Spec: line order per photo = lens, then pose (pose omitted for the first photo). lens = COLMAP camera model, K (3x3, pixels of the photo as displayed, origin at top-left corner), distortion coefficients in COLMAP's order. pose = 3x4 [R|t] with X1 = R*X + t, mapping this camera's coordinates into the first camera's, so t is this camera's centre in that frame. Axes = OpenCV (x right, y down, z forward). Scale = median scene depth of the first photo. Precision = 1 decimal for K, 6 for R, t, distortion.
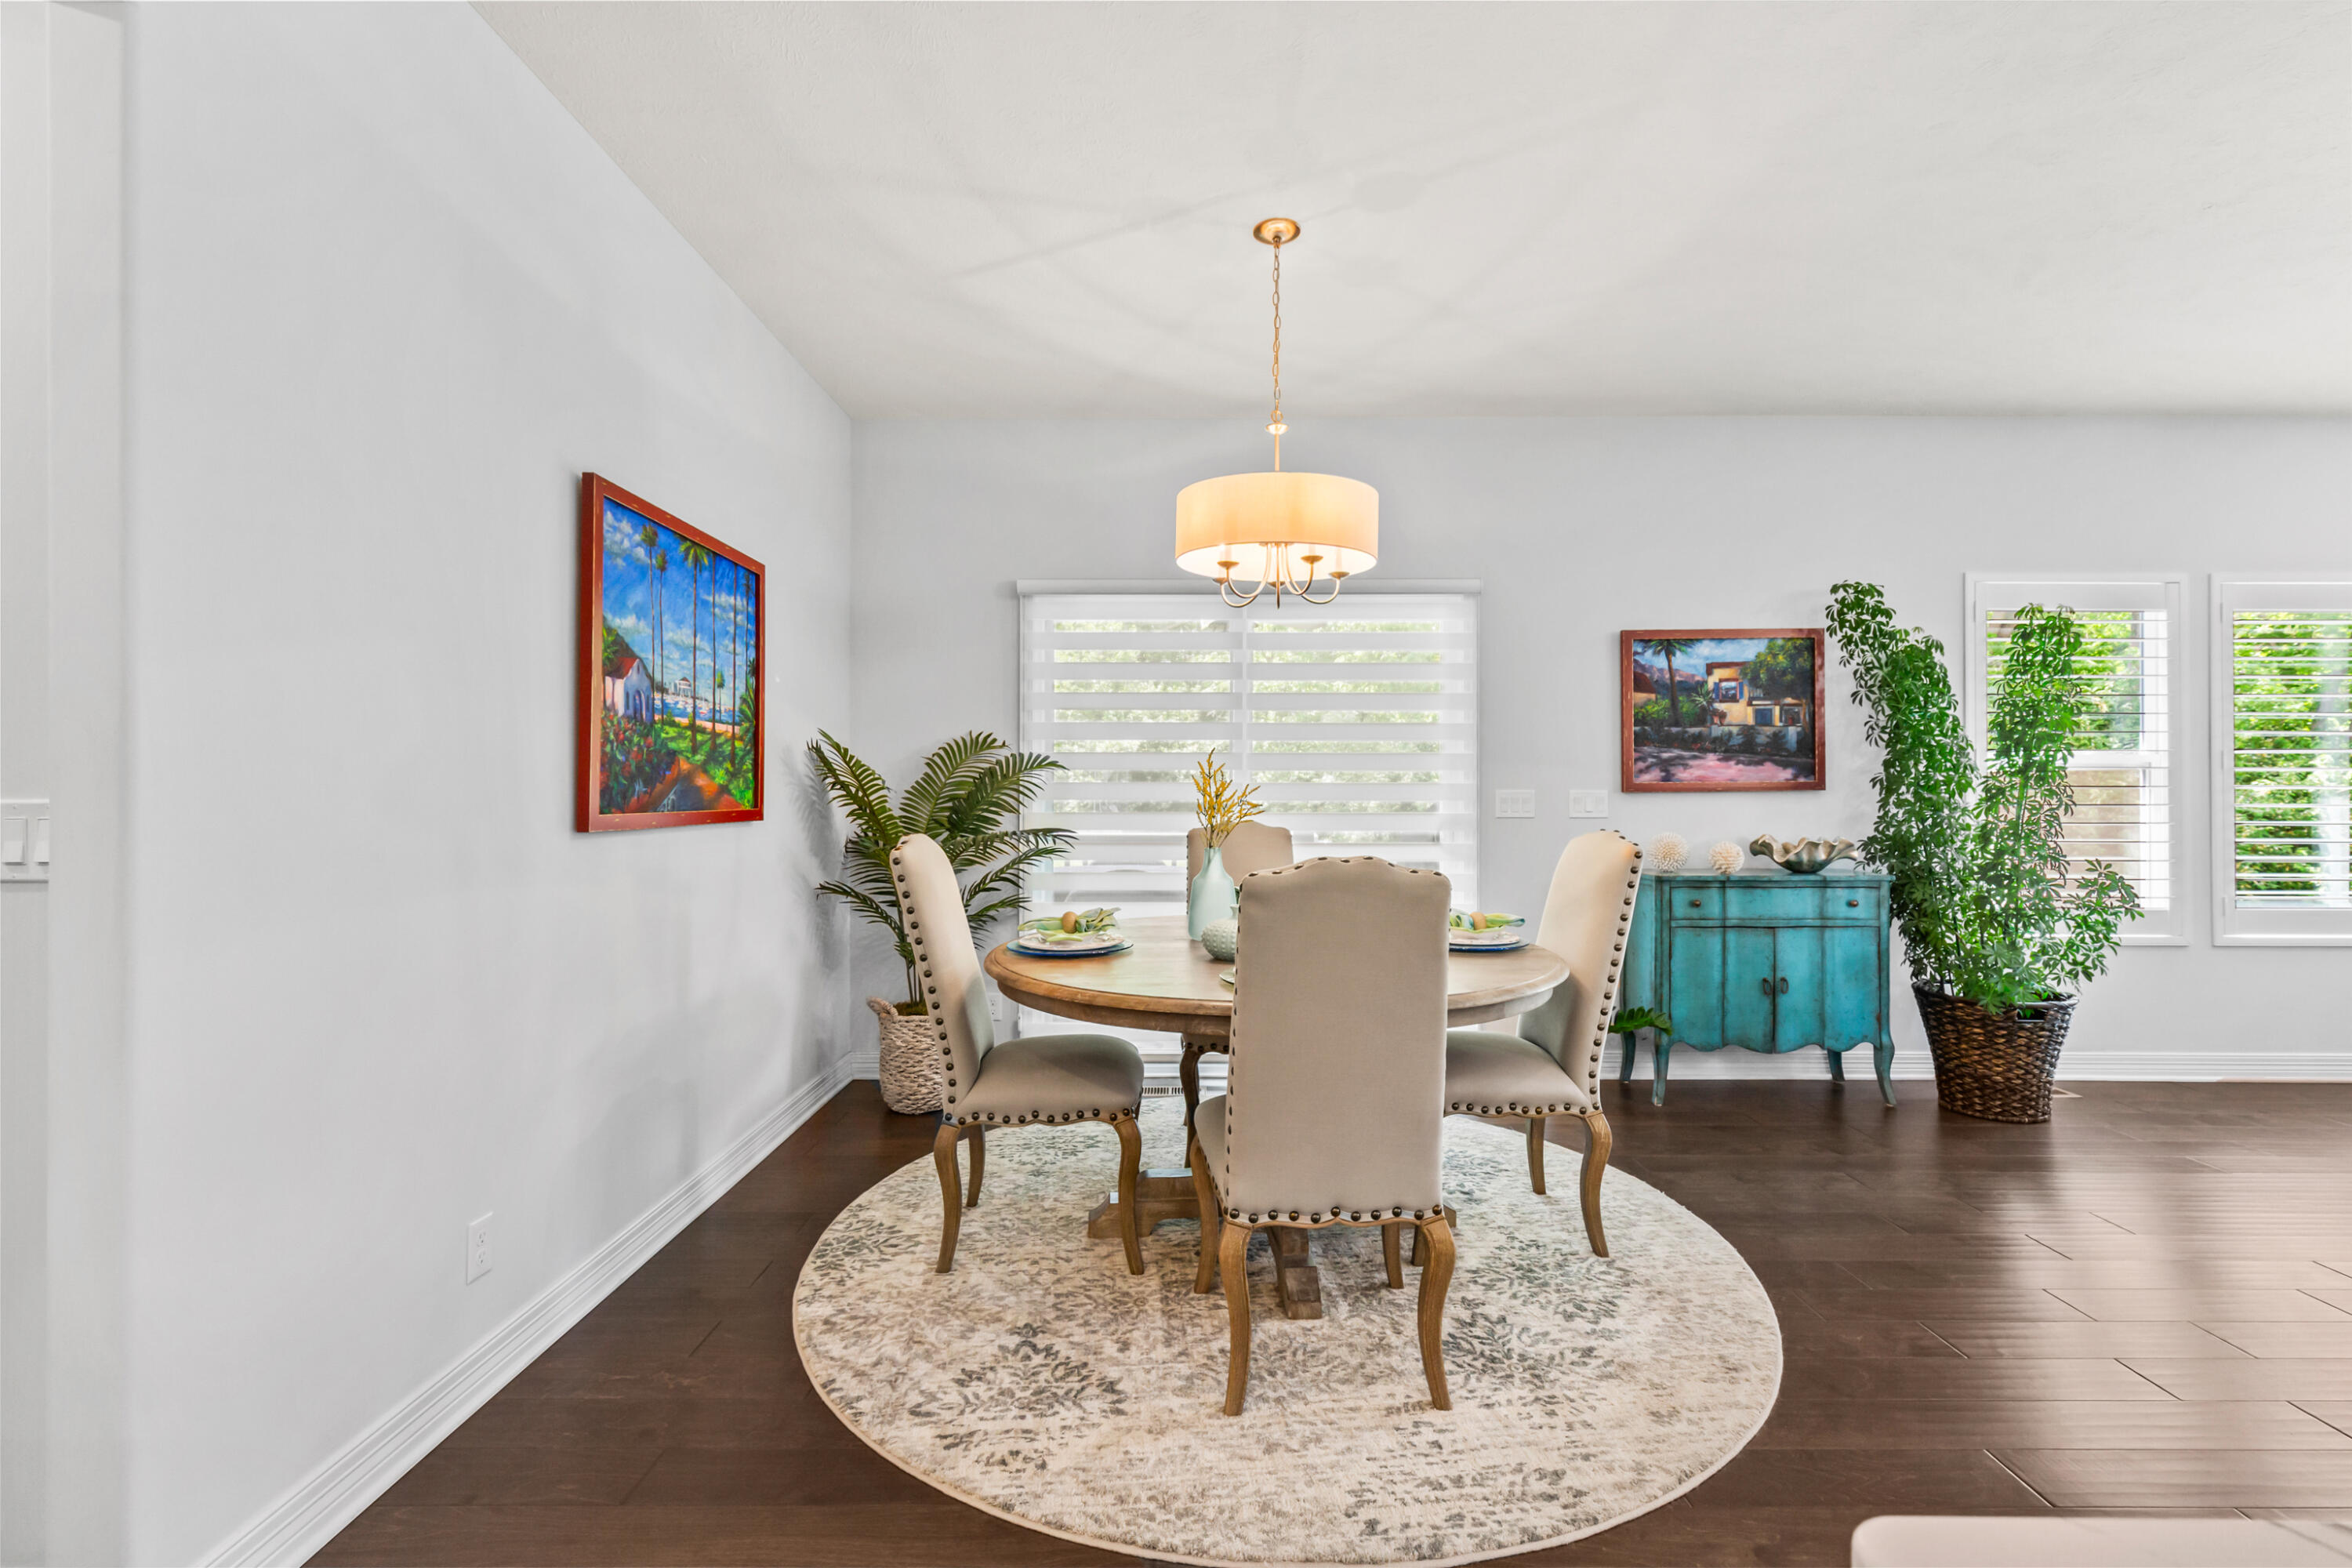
lens RADIAL K [[1049.6, 0, 1184.2], [0, 1049.6, 774.8], [0, 0, 1]] dist [0.003487, -0.000117]
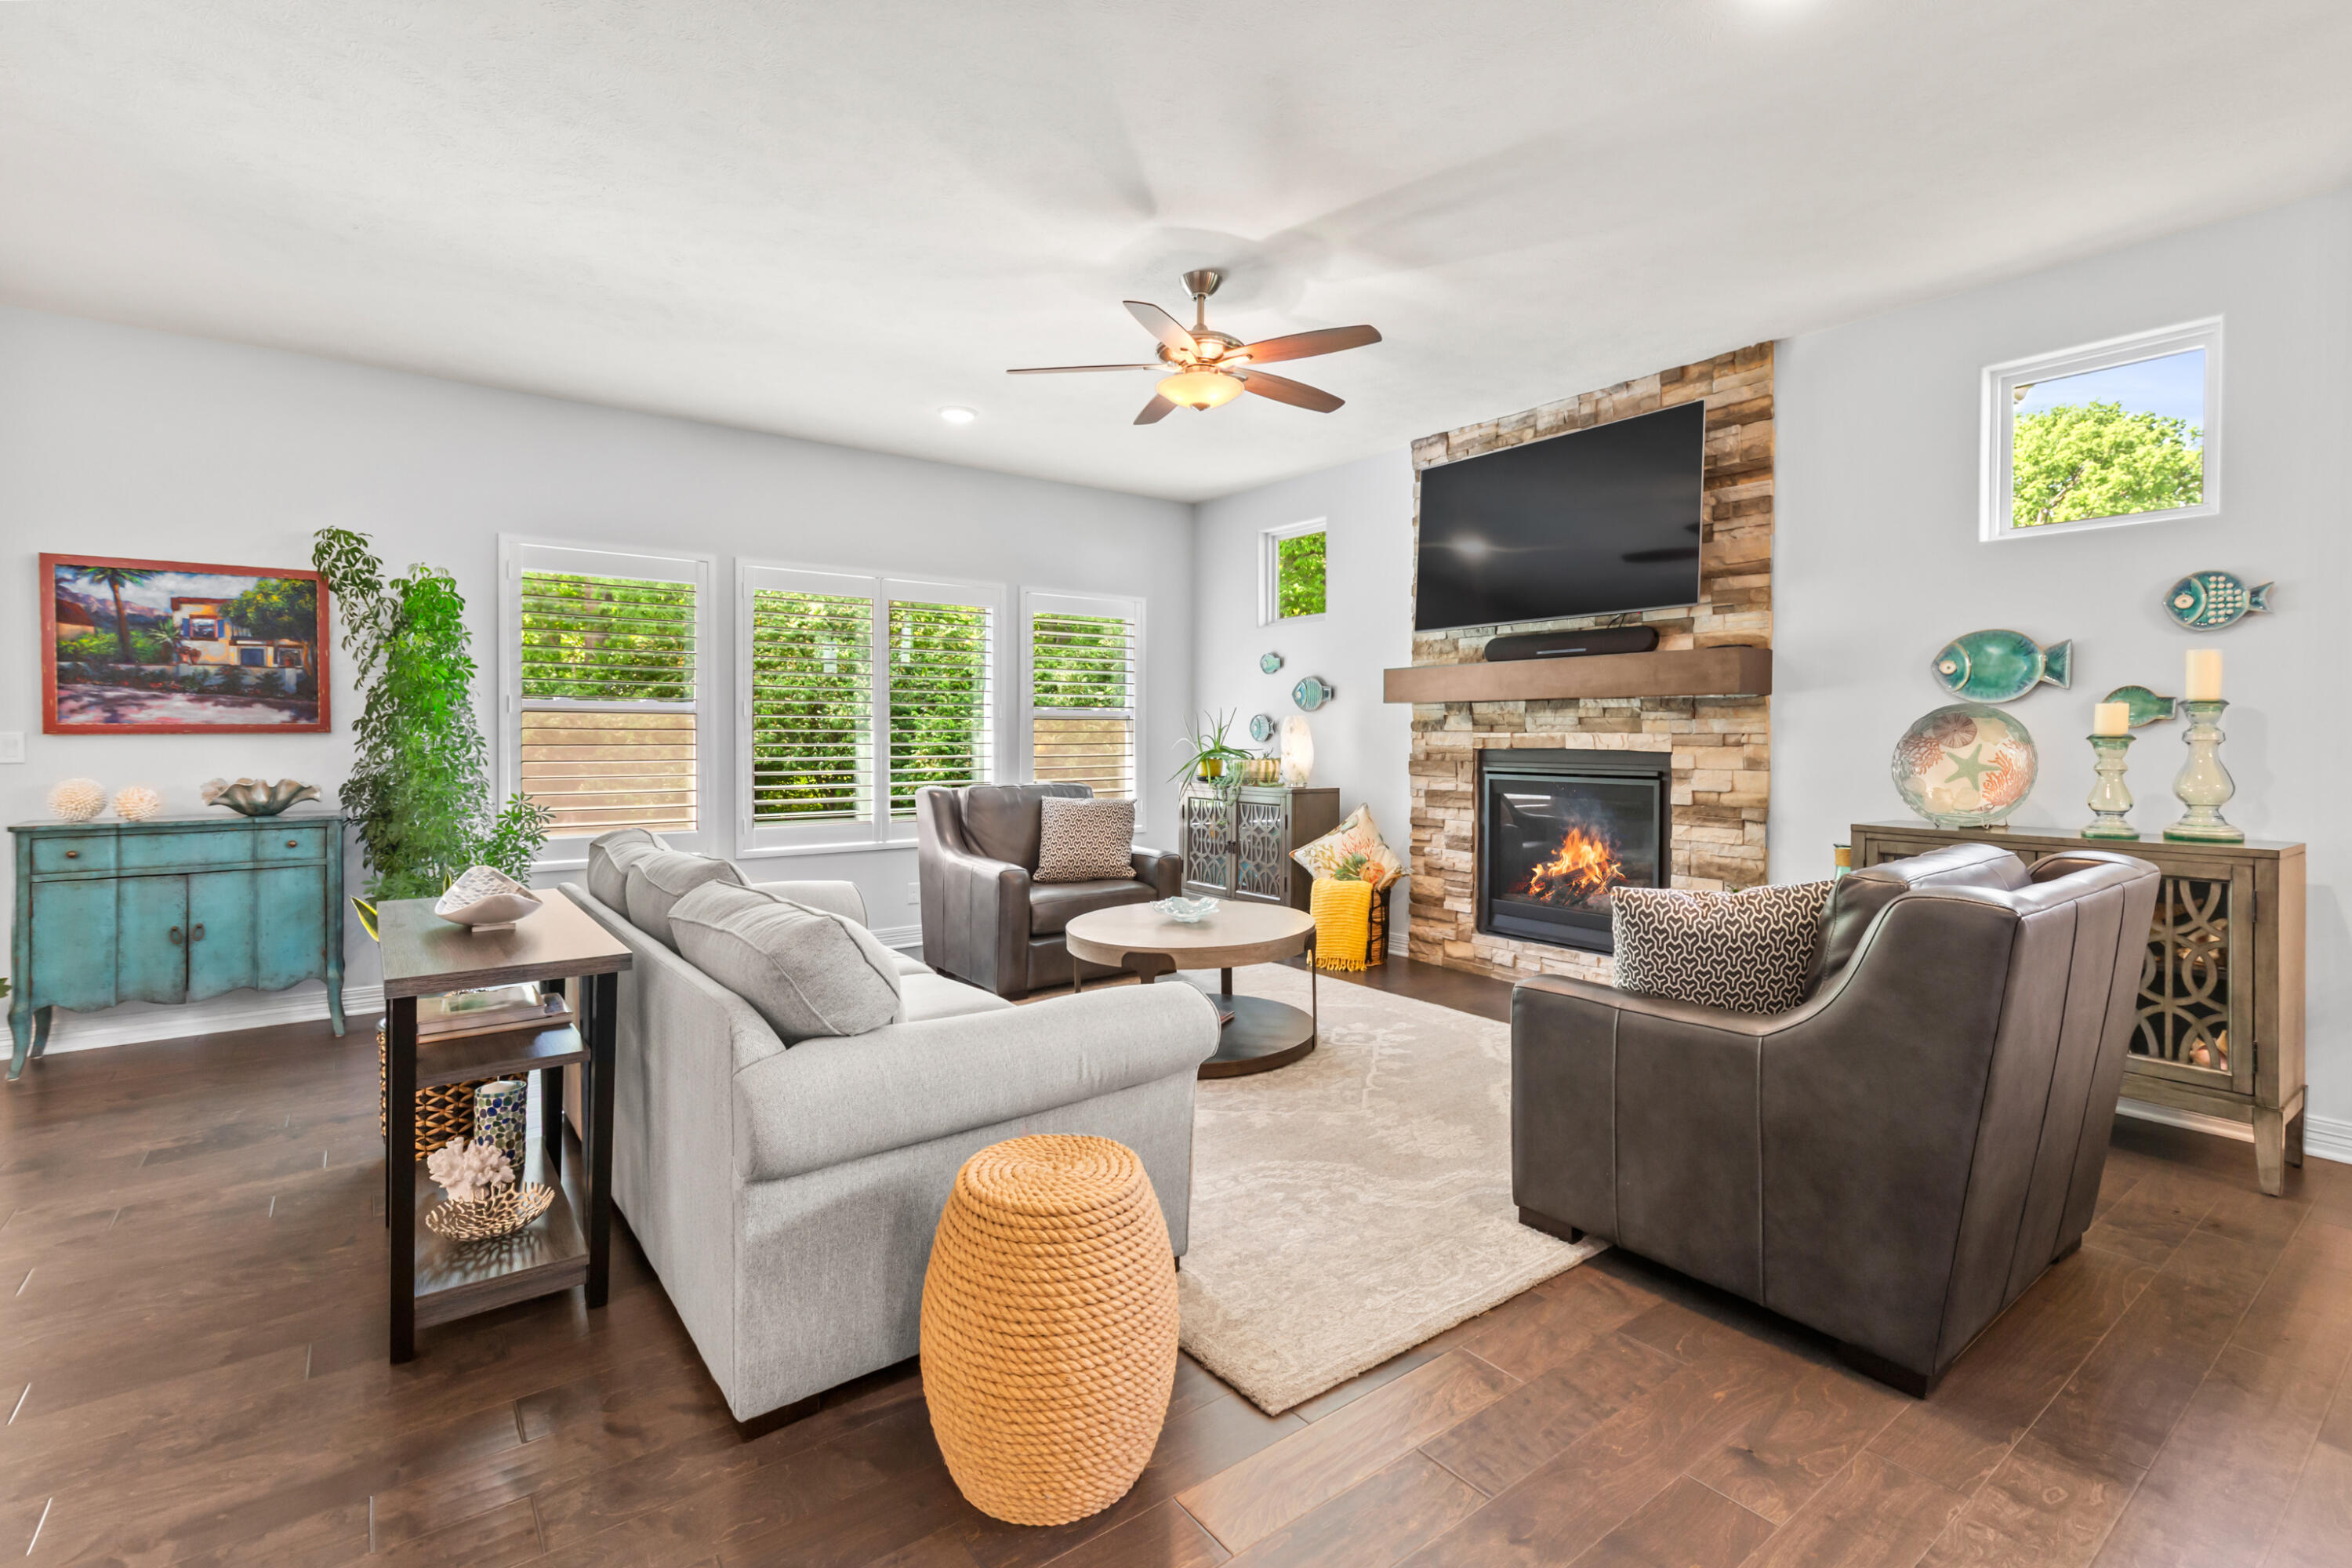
lens RADIAL K [[1072.9, 0, 1193.3], [0, 1072.9, 743.4], [0, 0, 1]] dist [0.004078, 0.000053]
pose [[0.788435, -0.003978, 0.615105, 0.674596], [-0.010320, 0.999753, 0.019693, -0.004318], [-0.615031, -0.021874, 0.788199, -0.349469]]
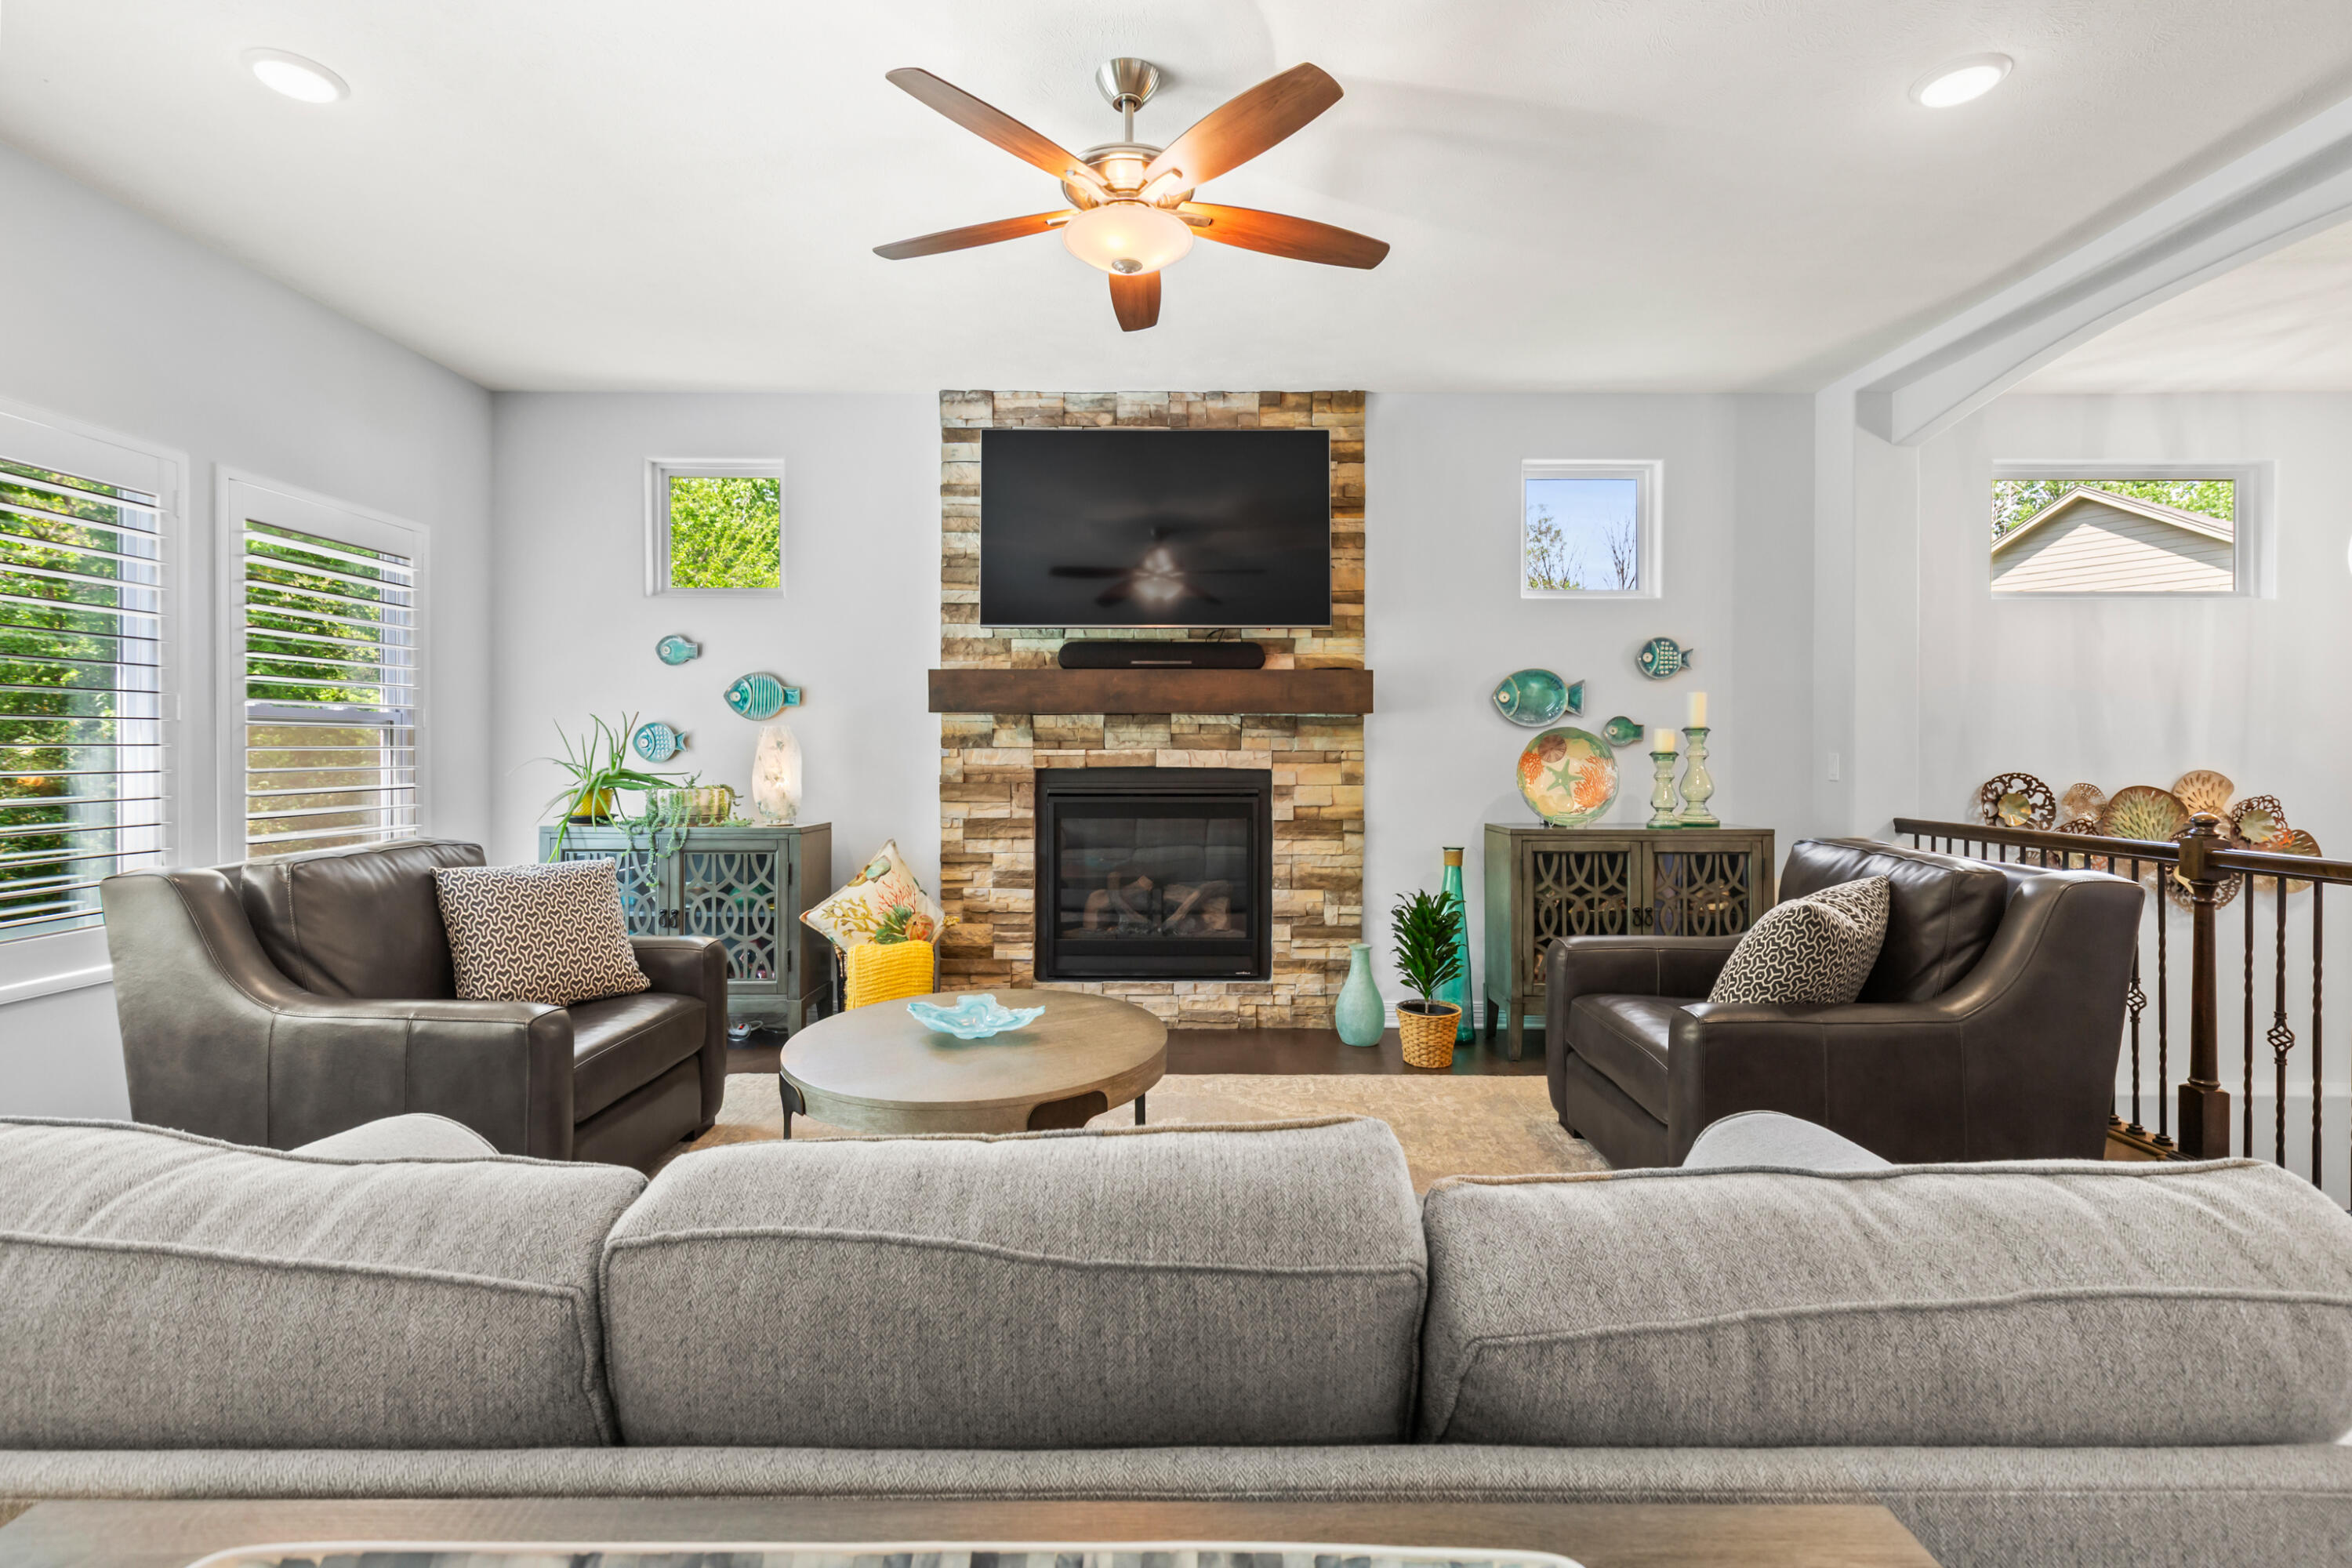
lens RADIAL K [[1066.1, 0, 1180.5], [0, 1066.1, 756.9], [0, 0, 1]] dist [0.007225, -0.000052]
pose [[-0.004504, -0.004559, 0.999979, 0.627719], [-0.015558, 0.999869, 0.004489, 0.005353], [-0.999869, -0.015537, -0.004575, 0.334732]]
